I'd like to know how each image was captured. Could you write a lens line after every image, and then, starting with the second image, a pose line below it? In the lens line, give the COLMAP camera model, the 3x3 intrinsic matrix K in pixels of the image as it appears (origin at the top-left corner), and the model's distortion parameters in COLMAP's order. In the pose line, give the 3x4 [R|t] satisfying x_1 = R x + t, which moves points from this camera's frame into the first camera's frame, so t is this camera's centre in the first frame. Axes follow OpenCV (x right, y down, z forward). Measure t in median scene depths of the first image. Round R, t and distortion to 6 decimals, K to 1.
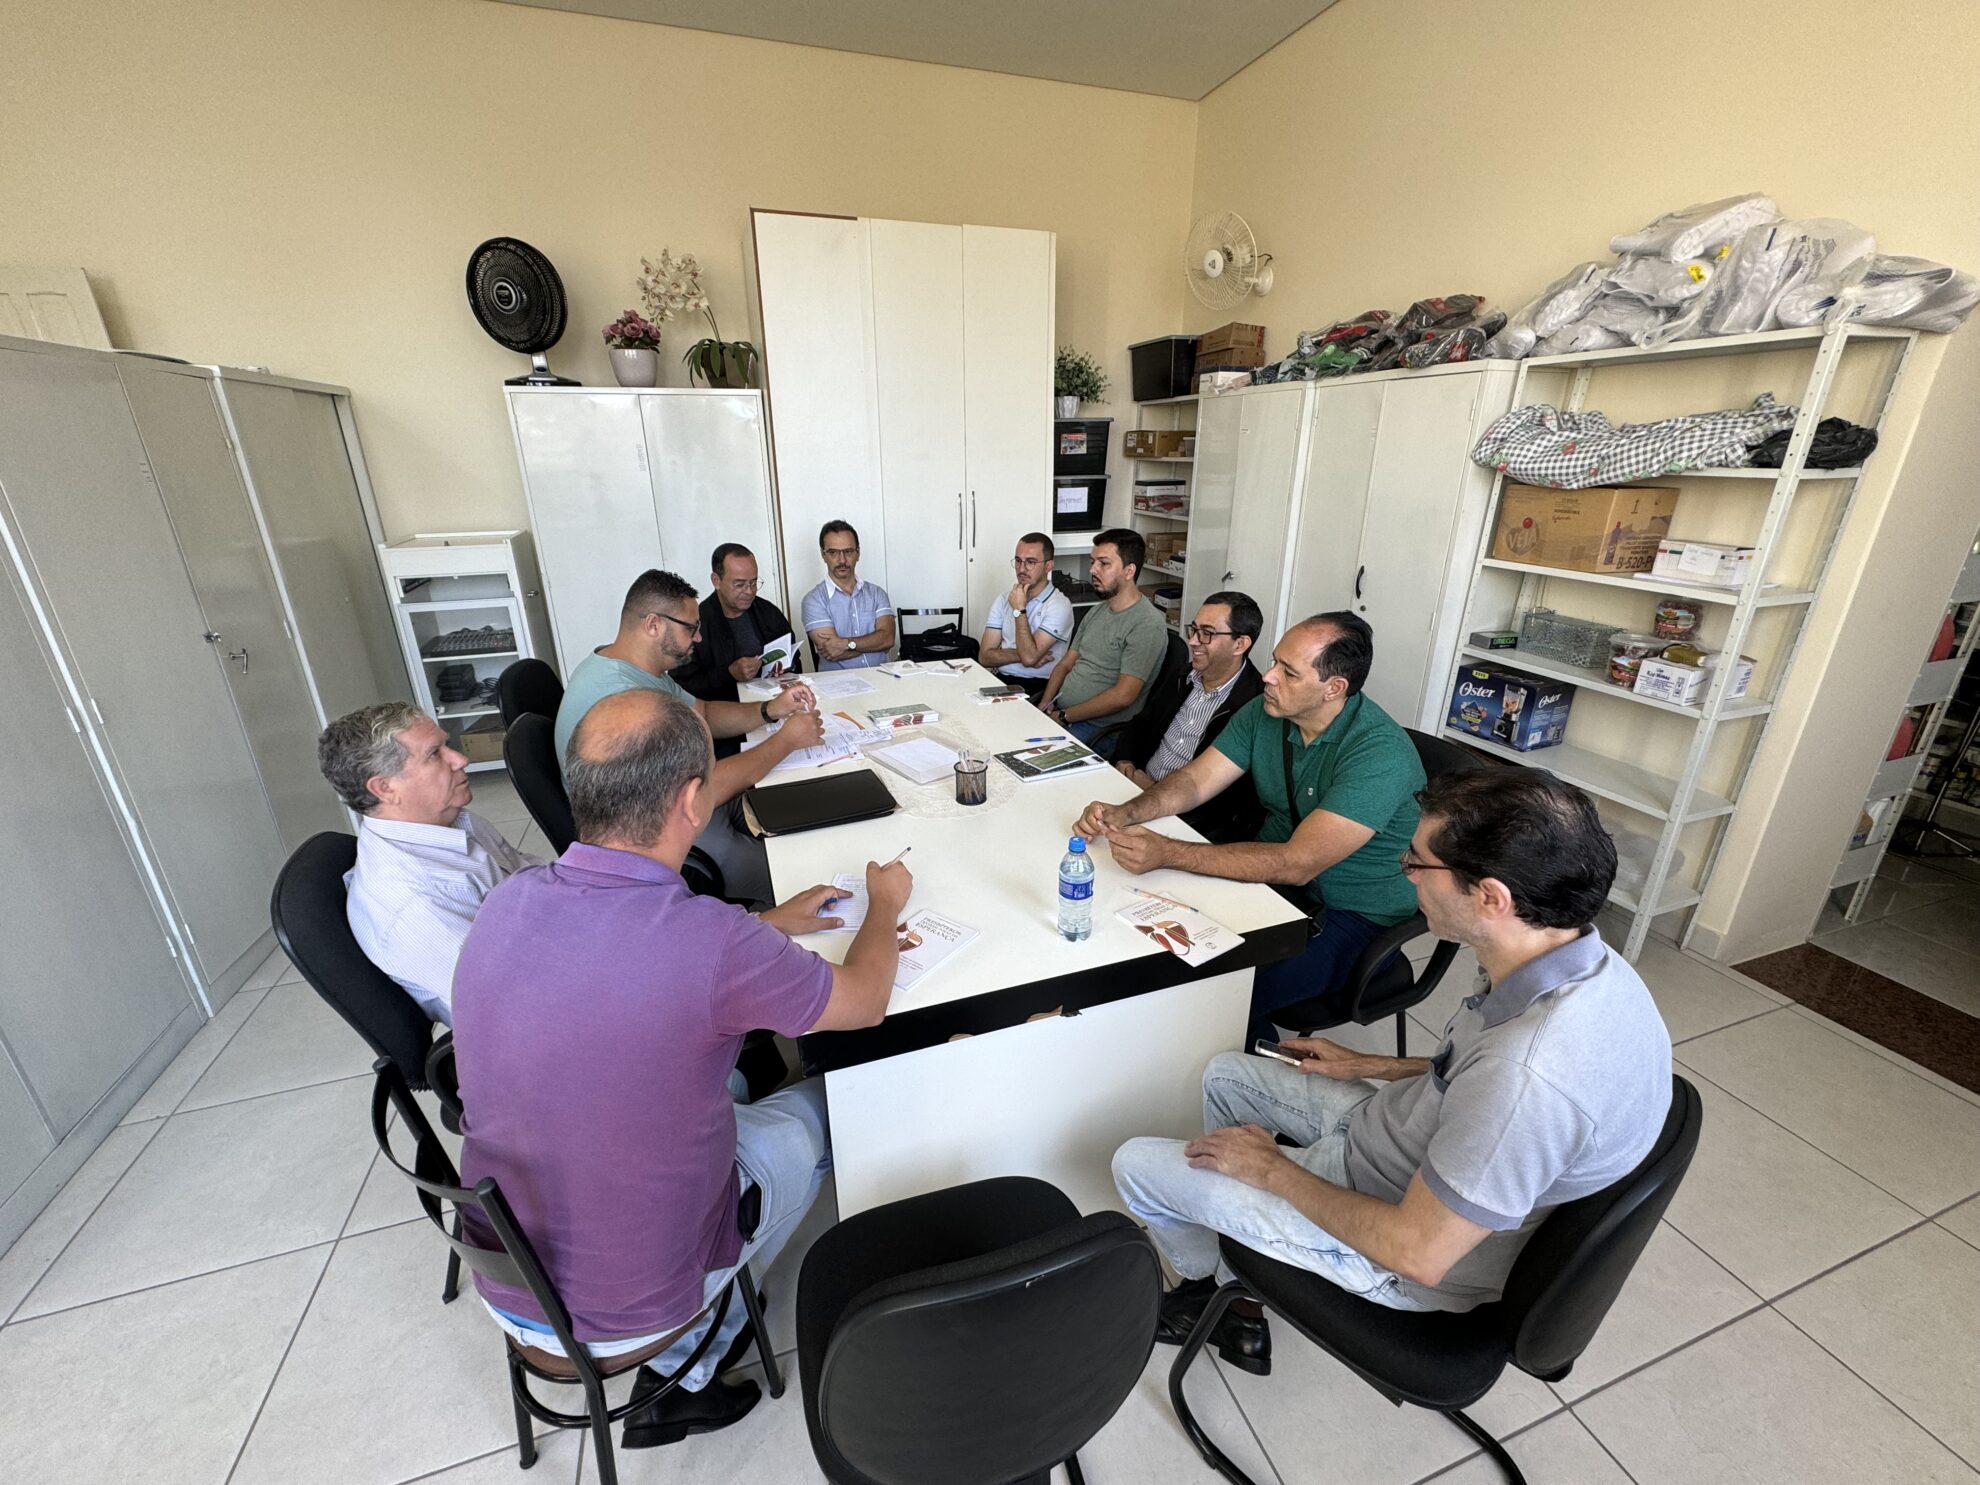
lens RADIAL K [[786.8, 0, 990.6], [0, 786.8, 739.2], [0, 0, 1]] dist [-0.001954, -0.000510]
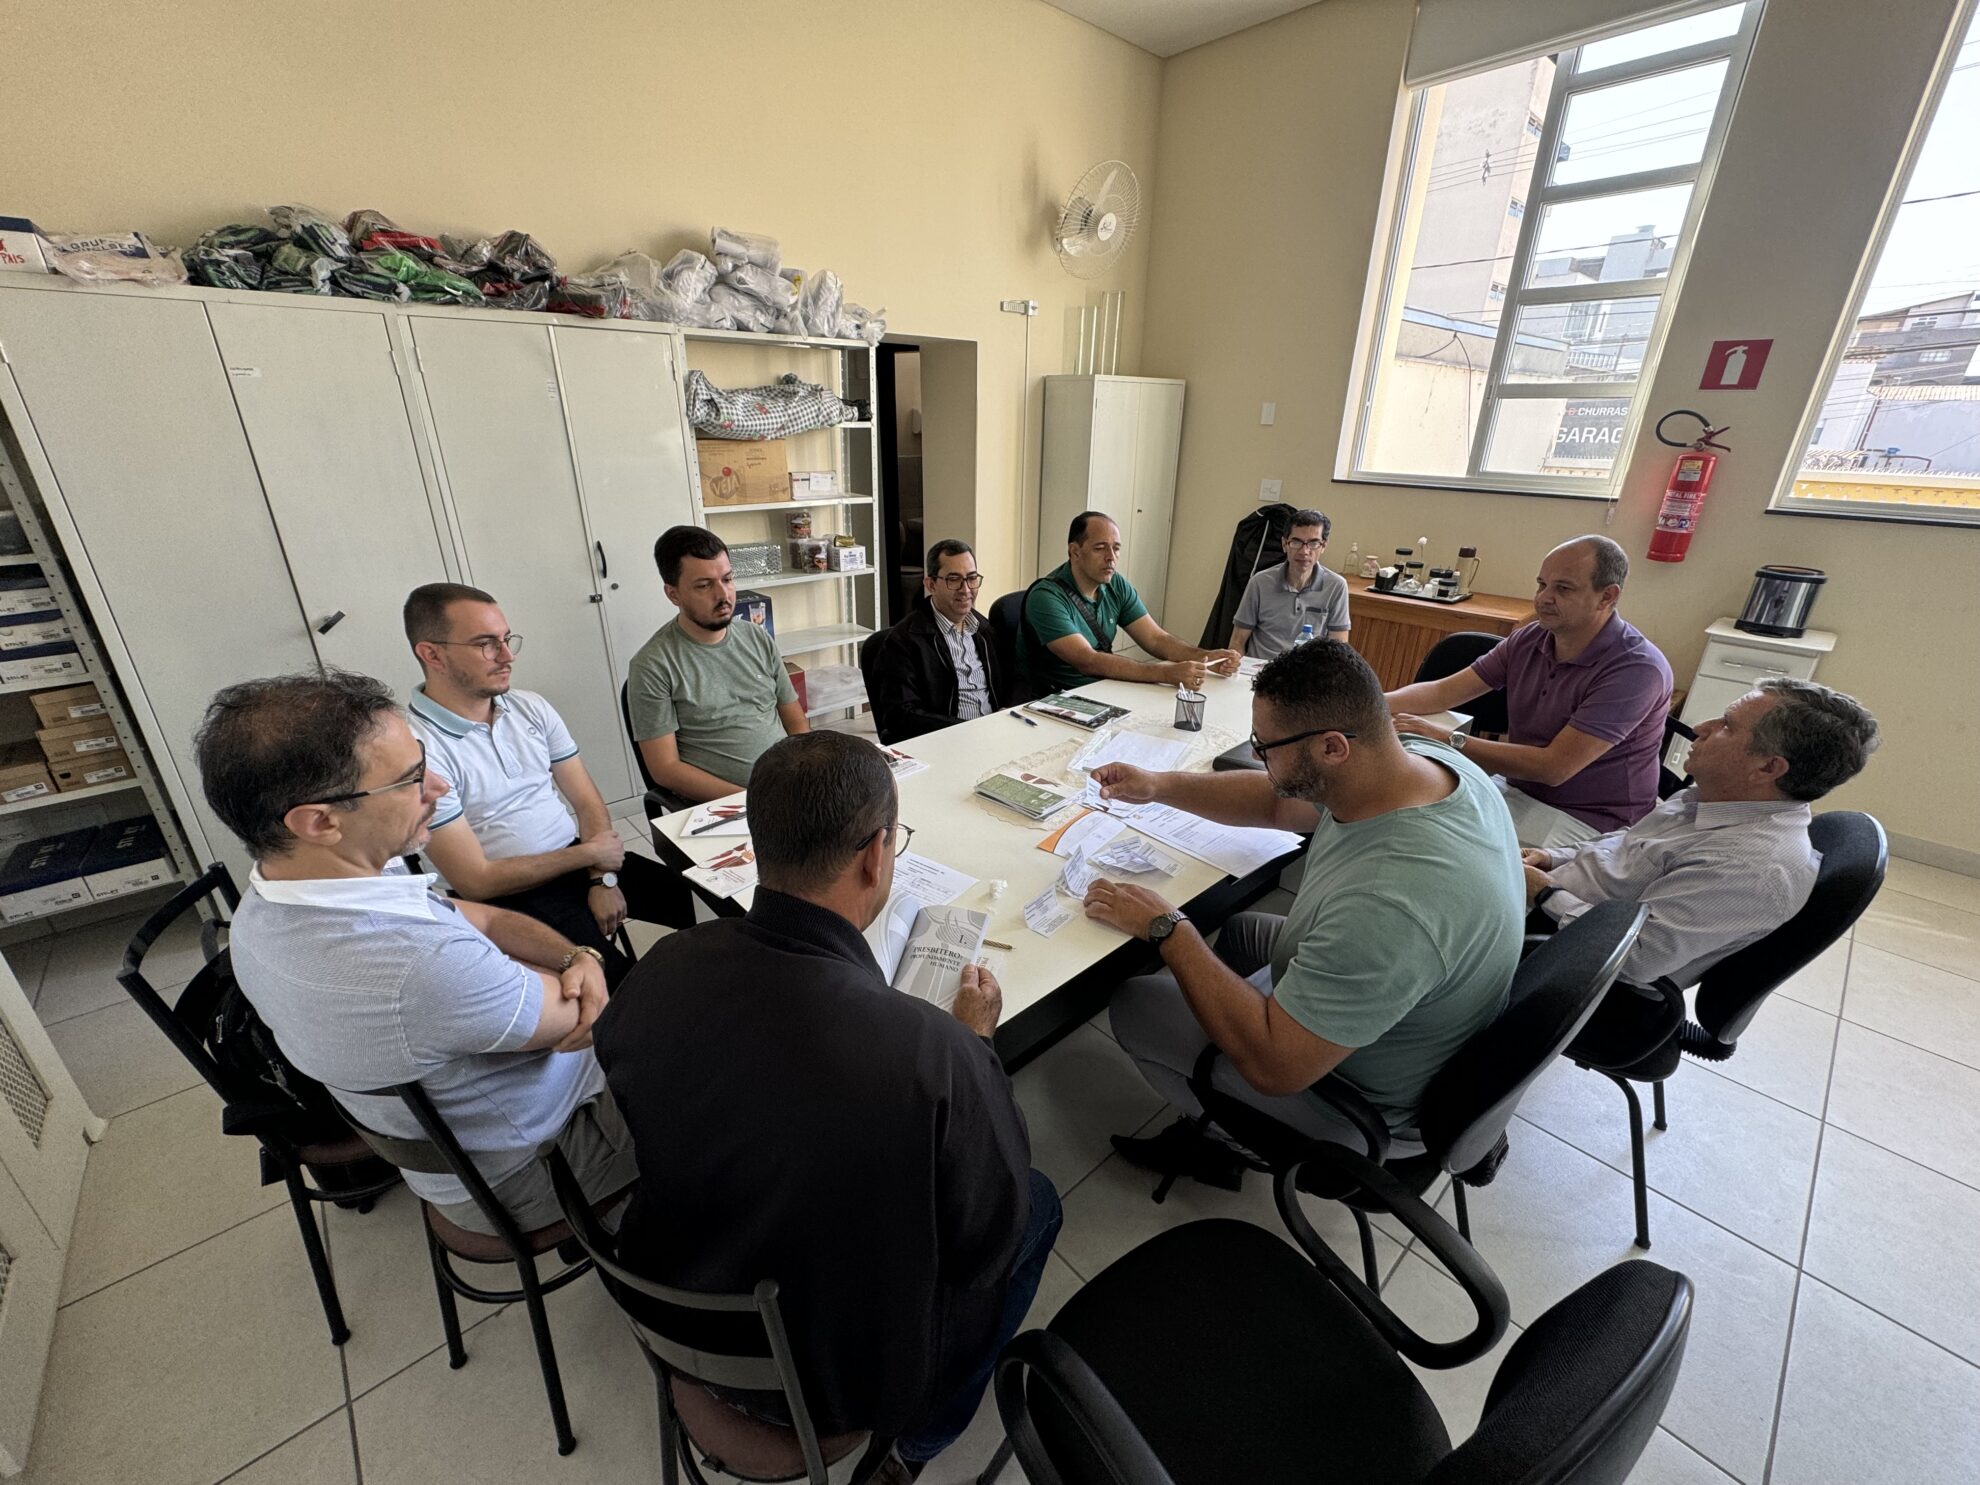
lens RADIAL K [[786.8, 0, 985.3], [0, 786.8, 742.4], [0, 0, 1]] dist [-0.001954, -0.000510]
pose [[-0.383747, -0.360972, 0.849963, -0.507671], [0.310353, 0.816479, 0.486871, -0.314764], [-0.869724, 0.450624, -0.201293, 0.852580]]
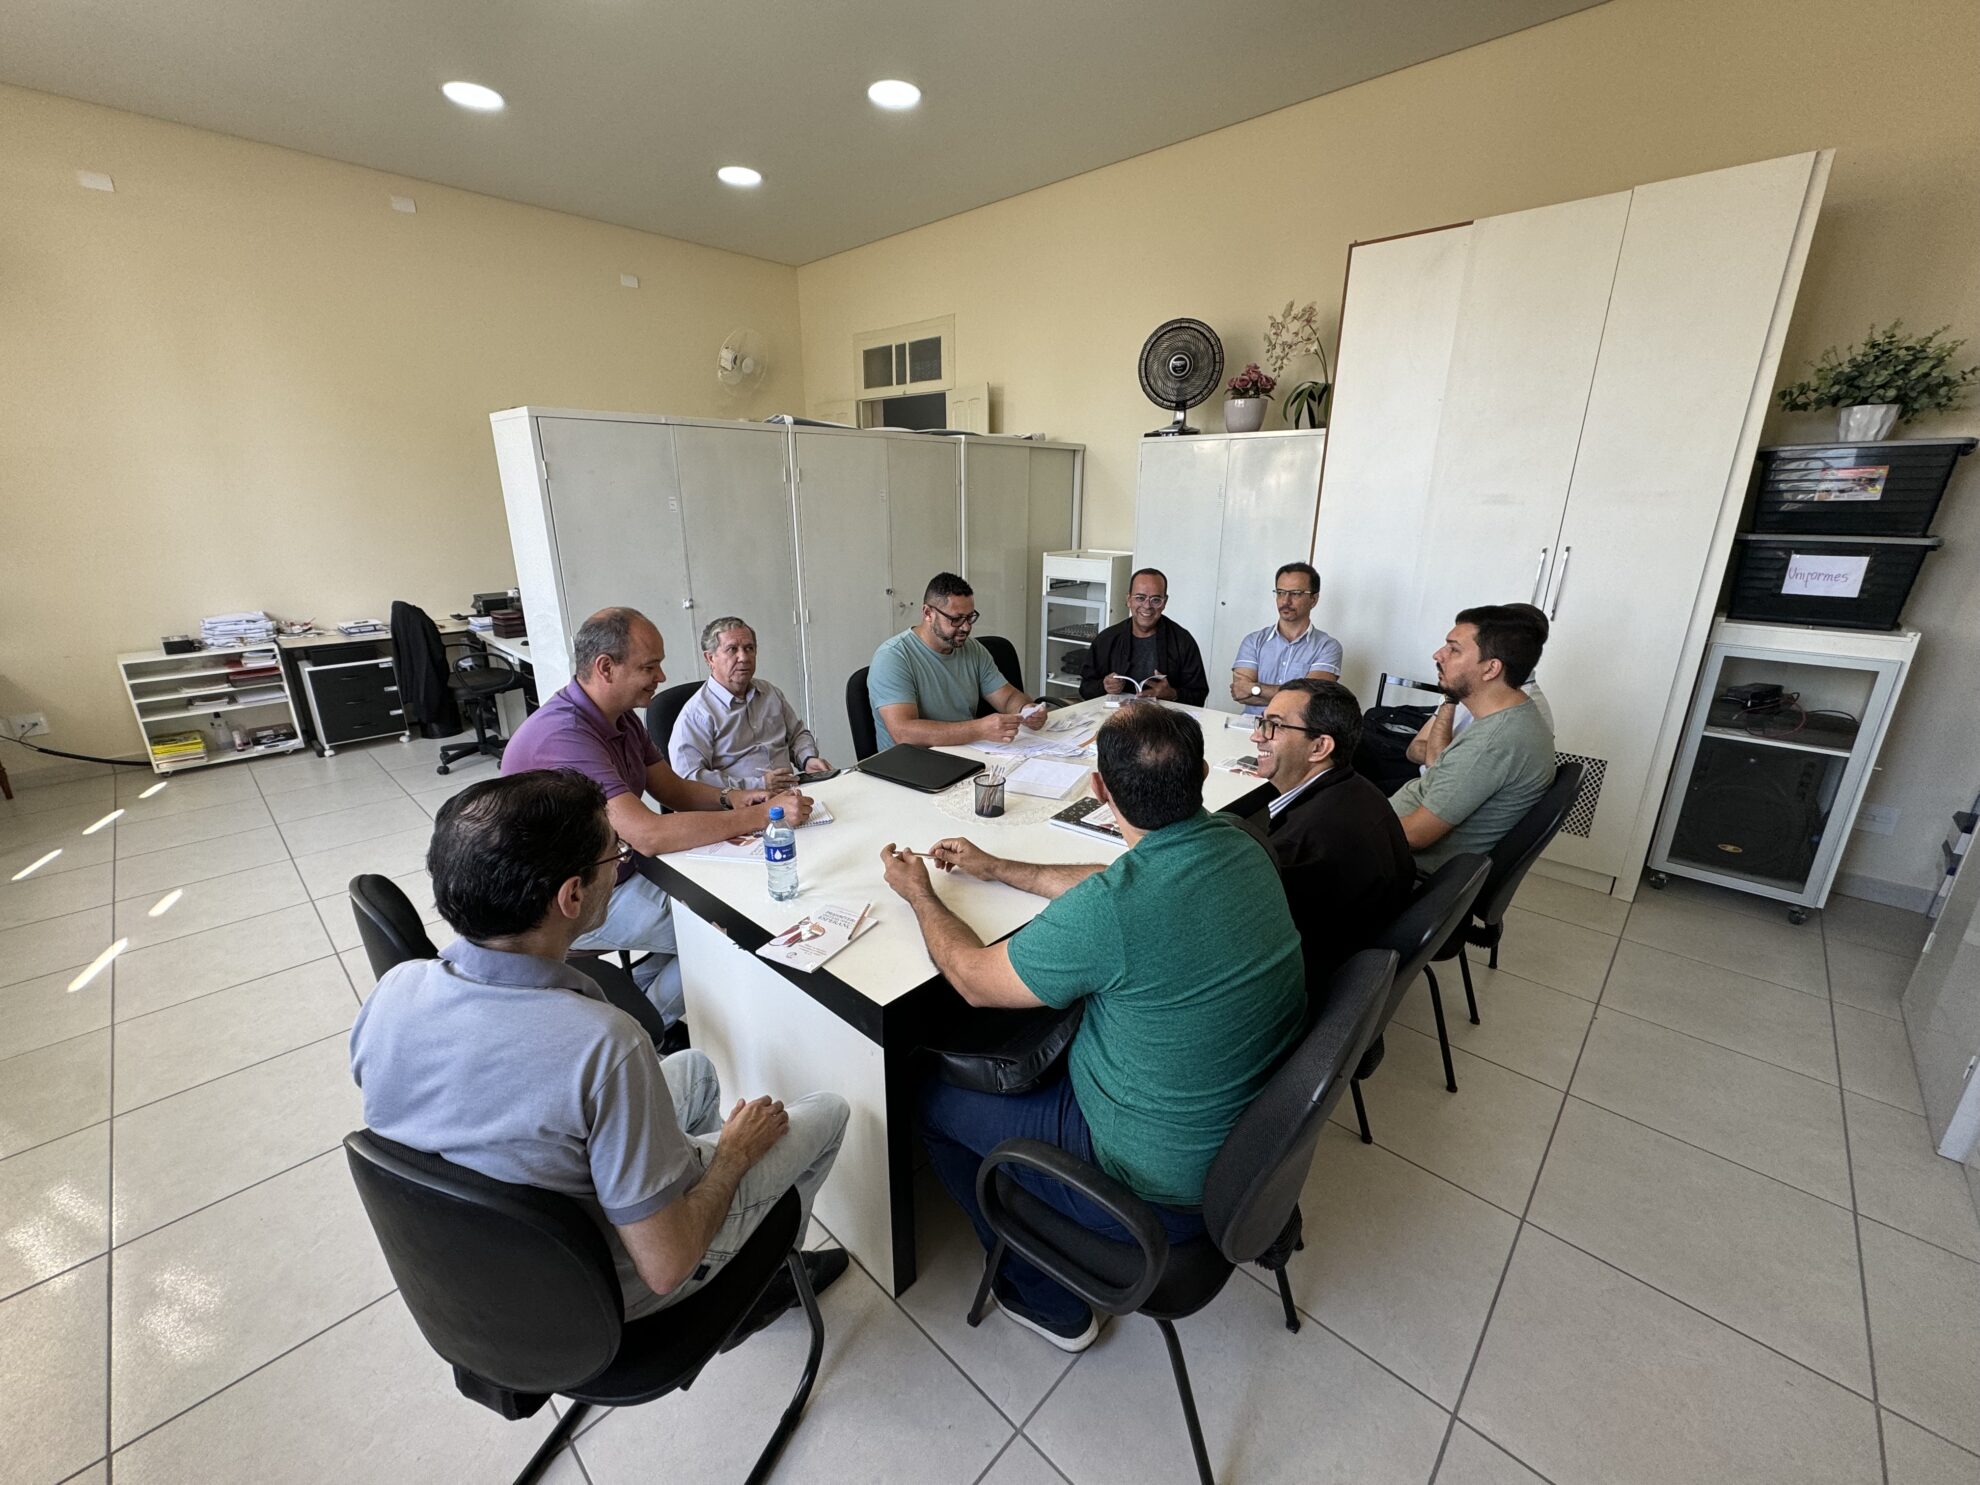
lens RADIAL K [[786.8, 0, 988.0], [0, 786.8, 738.2], [0, 0, 1]] dist [-0.001954, -0.000510]
pose [[0.457757, 0.271548, -0.846593, 0.474236], [-0.315378, 0.939888, 0.130946, -0.086914], [0.831261, 0.207055, 0.515881, 0.250210]]
